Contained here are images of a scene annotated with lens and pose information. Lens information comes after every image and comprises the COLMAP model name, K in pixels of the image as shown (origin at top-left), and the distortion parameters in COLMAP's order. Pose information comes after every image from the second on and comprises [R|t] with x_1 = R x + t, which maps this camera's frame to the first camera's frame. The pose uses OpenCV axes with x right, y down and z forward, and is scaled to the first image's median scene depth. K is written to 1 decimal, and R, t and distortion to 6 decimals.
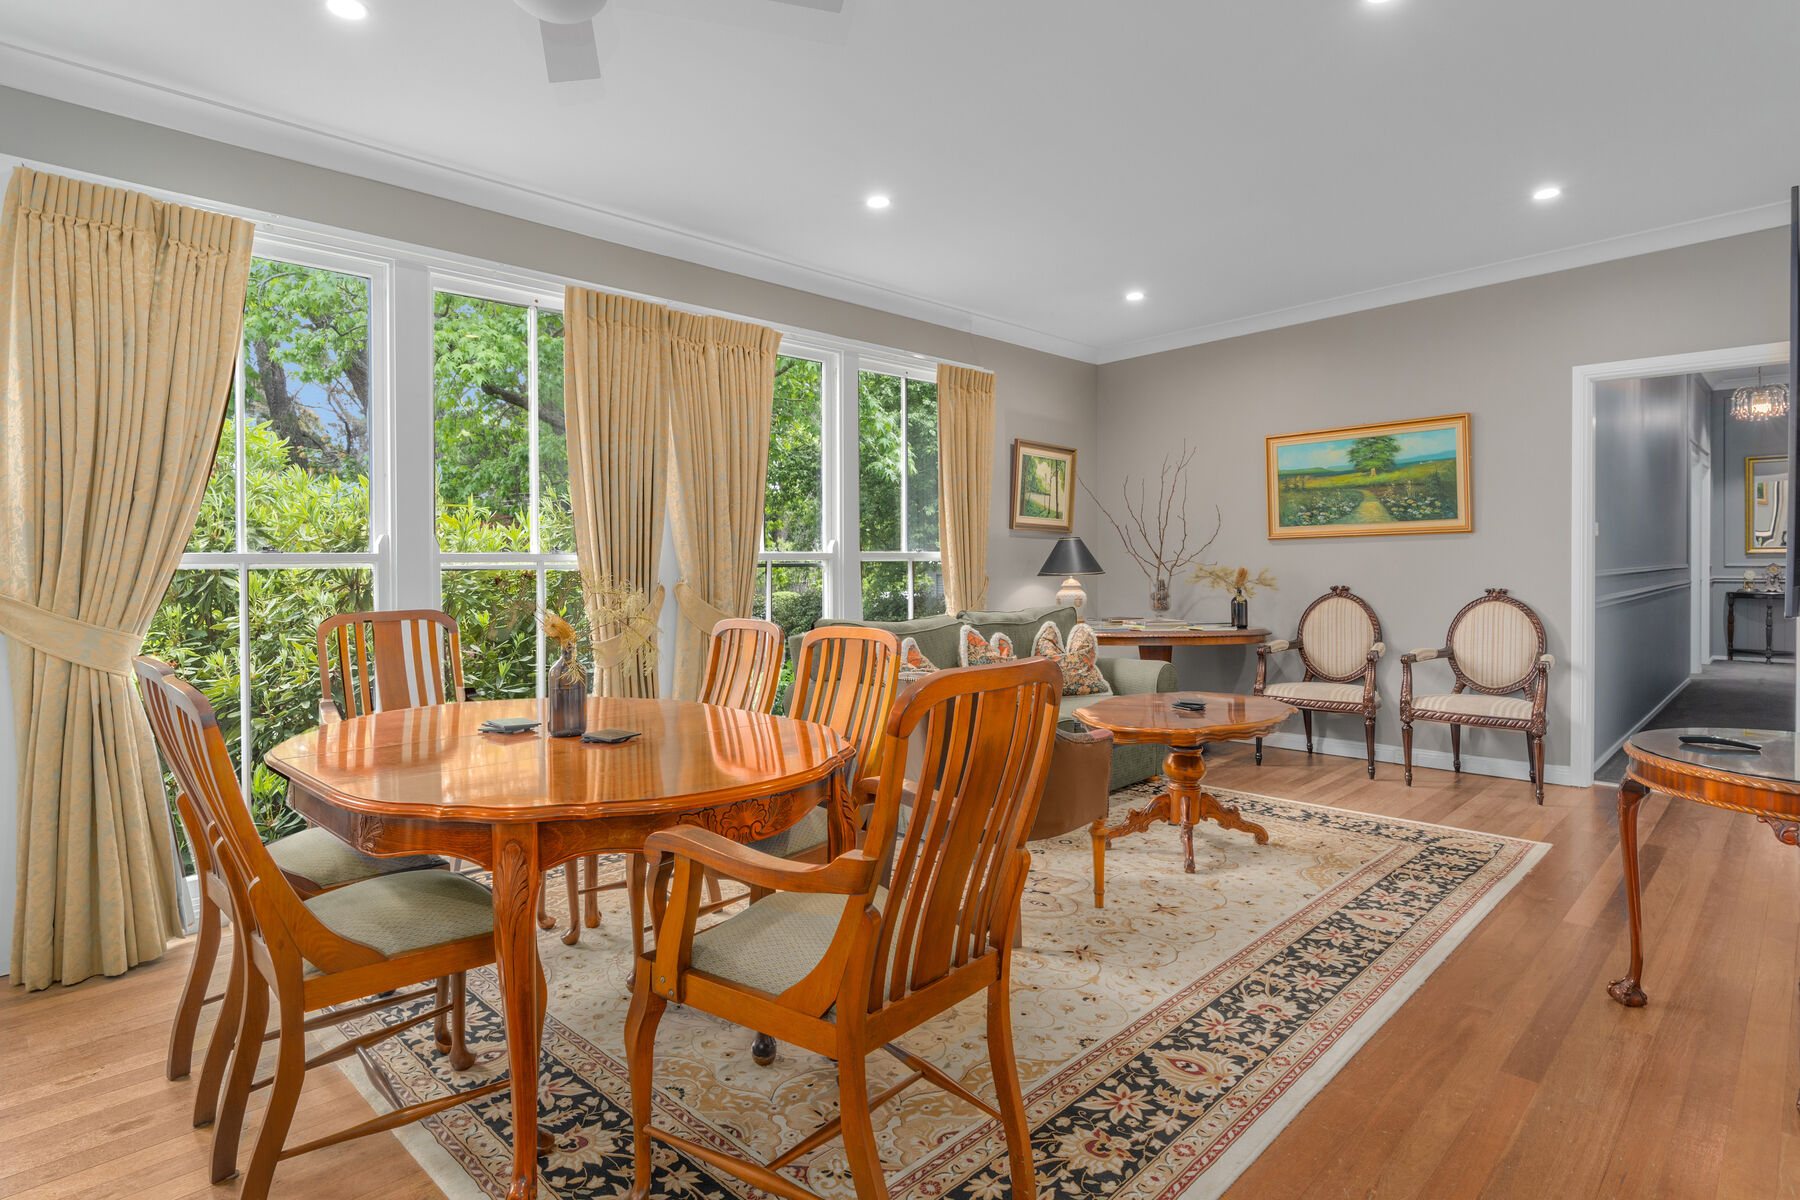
lens RADIAL K [[997.3, 0, 858.1], [0, 997.3, 574.0], [0, 0, 1]] dist [-0.000161, -0.000120]
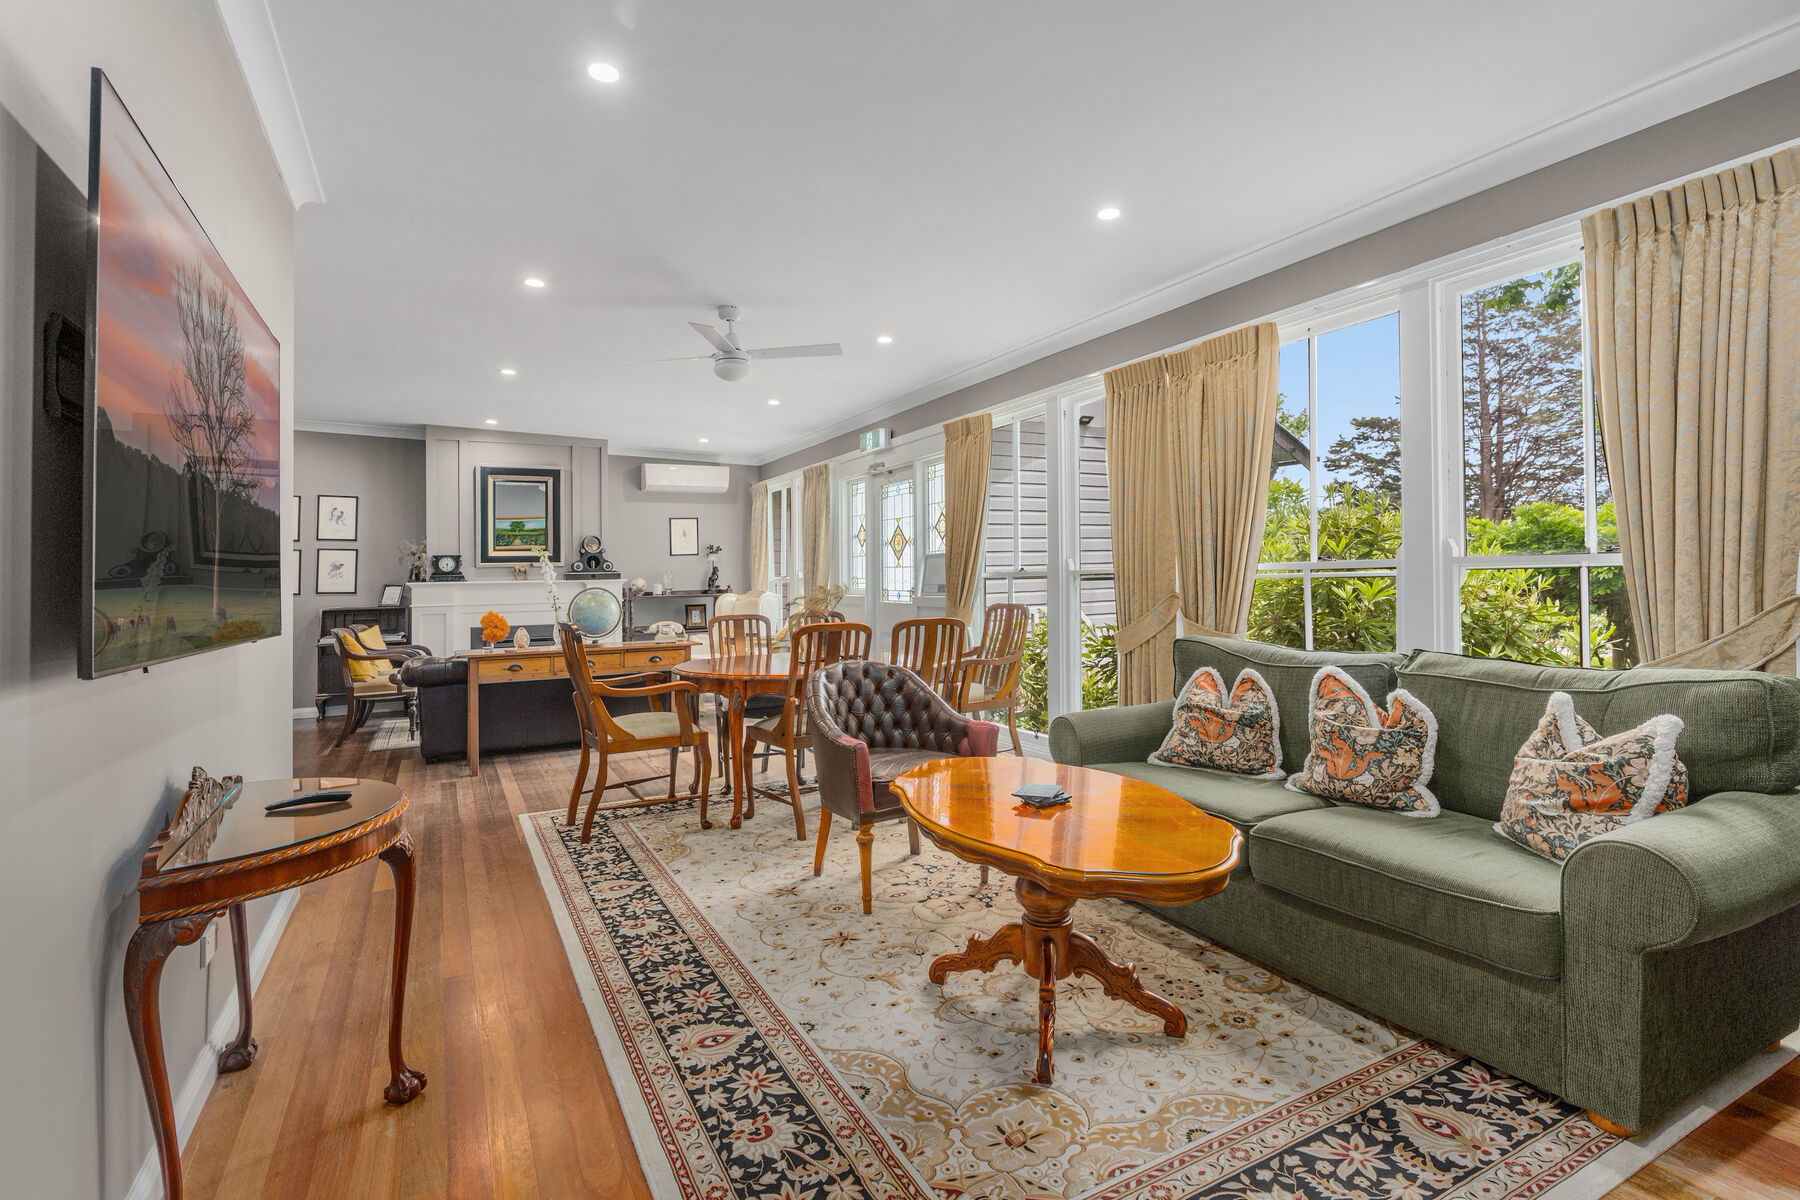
lens RADIAL K [[875.1, 0, 947.4], [0, 875.1, 553.9], [0, 0, 1]] dist [0.000583, 0.000171]
pose [[-0.268776, -0.013993, -0.963101, 0.678316], [0.009110, 0.999813, -0.017068, -0.016119], [0.963160, -0.013362, -0.268598, 0.814679]]
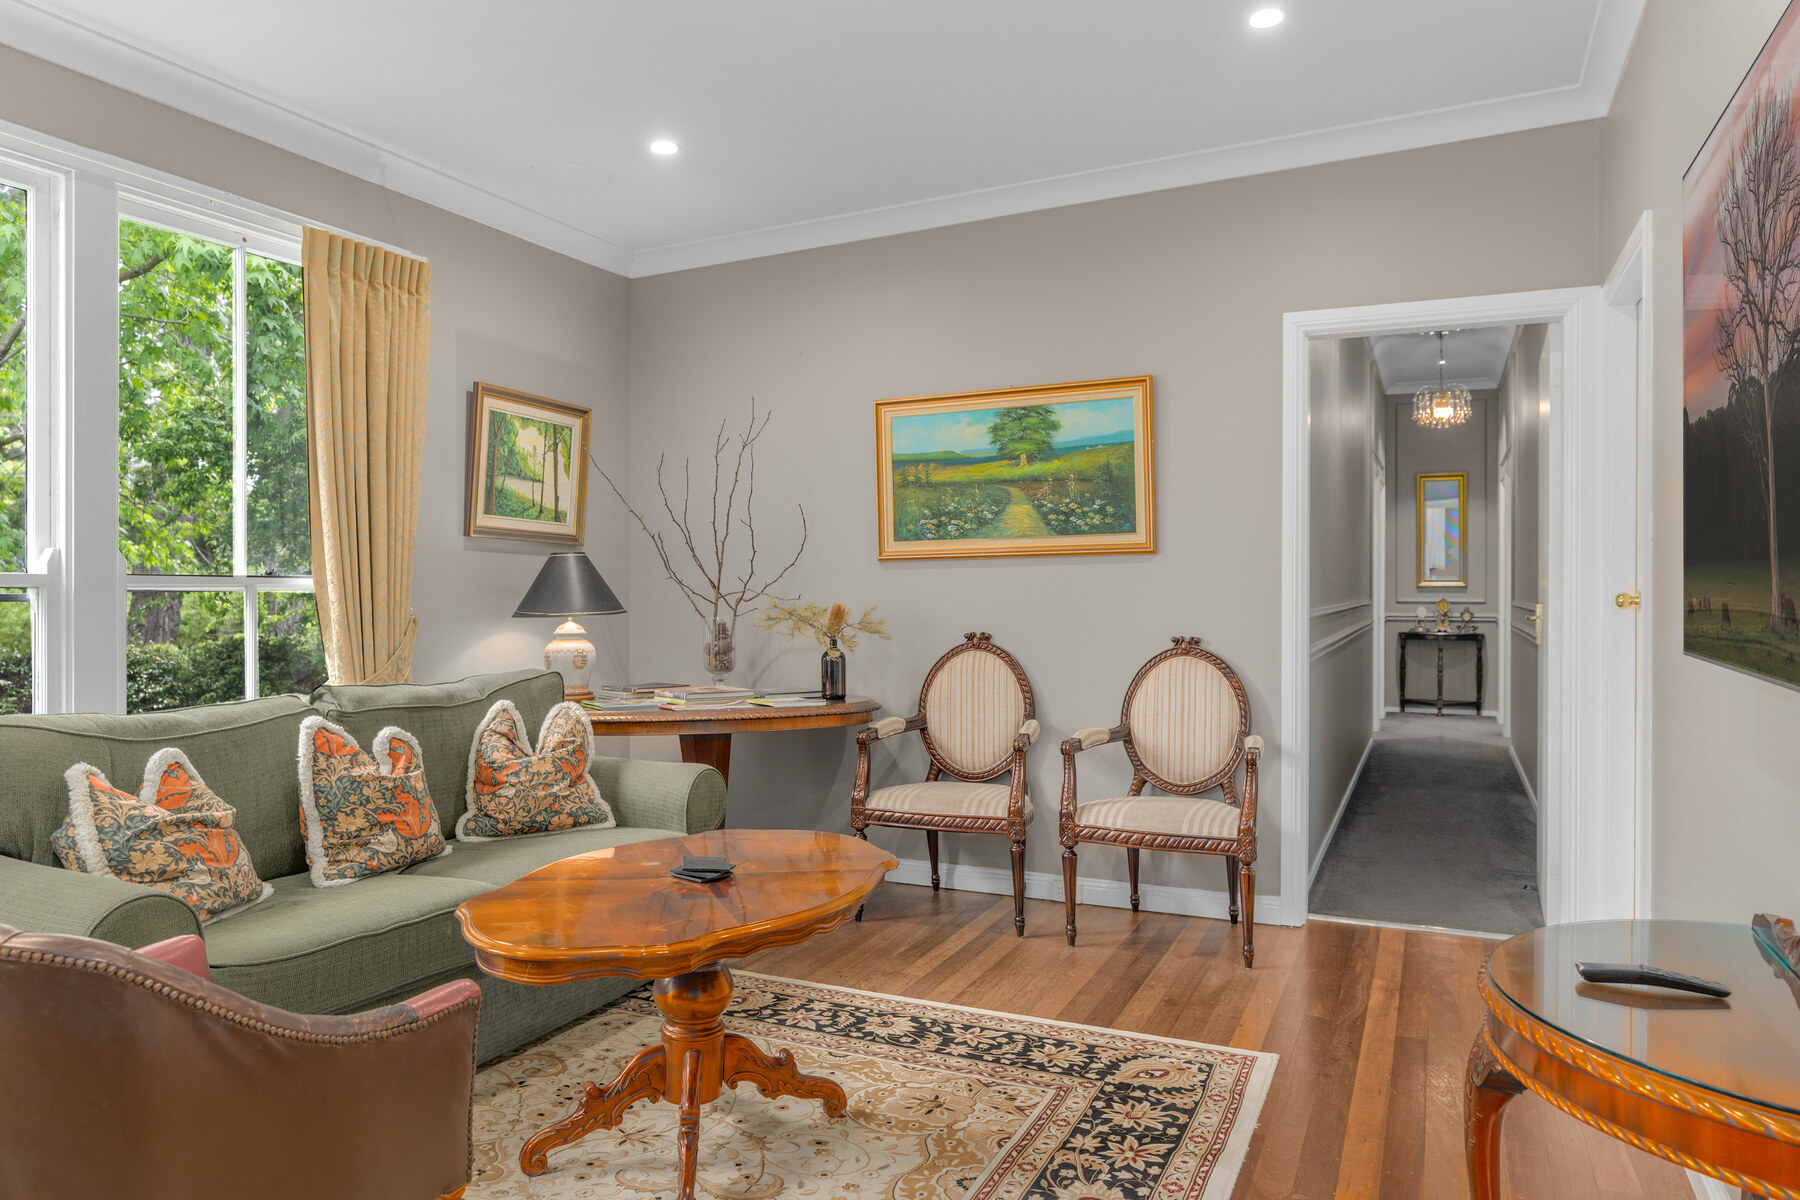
lens RADIAL K [[1294.2, 0, 866.9], [0, 1294.2, 598.8], [0, 0, 1]] dist [-0.004024, -0.000334]
pose [[0.938650, 0.004045, 0.344848, 0.132763], [-0.001991, 0.999978, -0.006308, -0.005190], [-0.344866, 0.005235, 0.938637, 0.248151]]
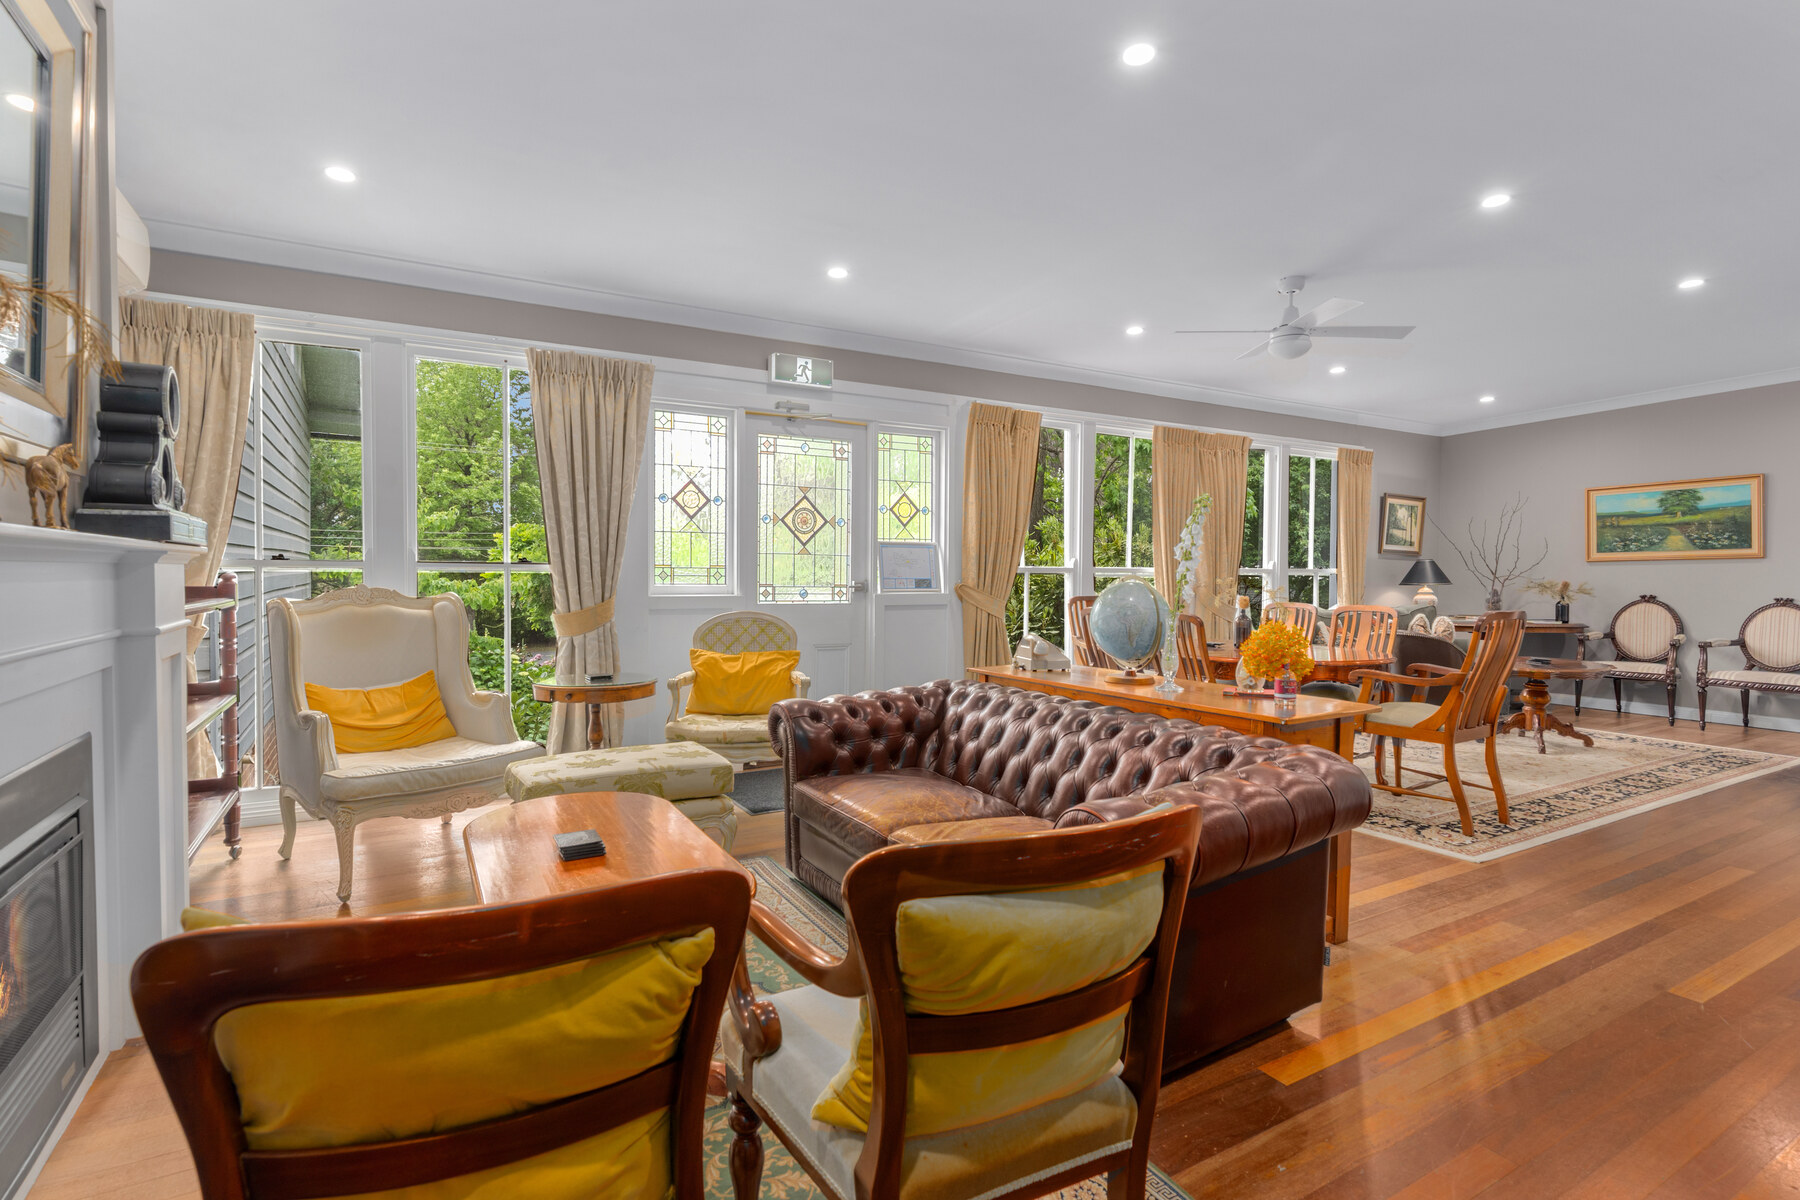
lens RADIAL K [[849.9, 0, 863.6], [0, 849.9, 596.5], [0, 0, 1]] dist [-0.000359, 0.000408]
pose [[0.958609, 0.018080, -0.284151, -0.265263], [-0.014289, 0.999779, 0.015407, 0.012592], [0.284367, -0.010709, 0.958656, -0.520048]]
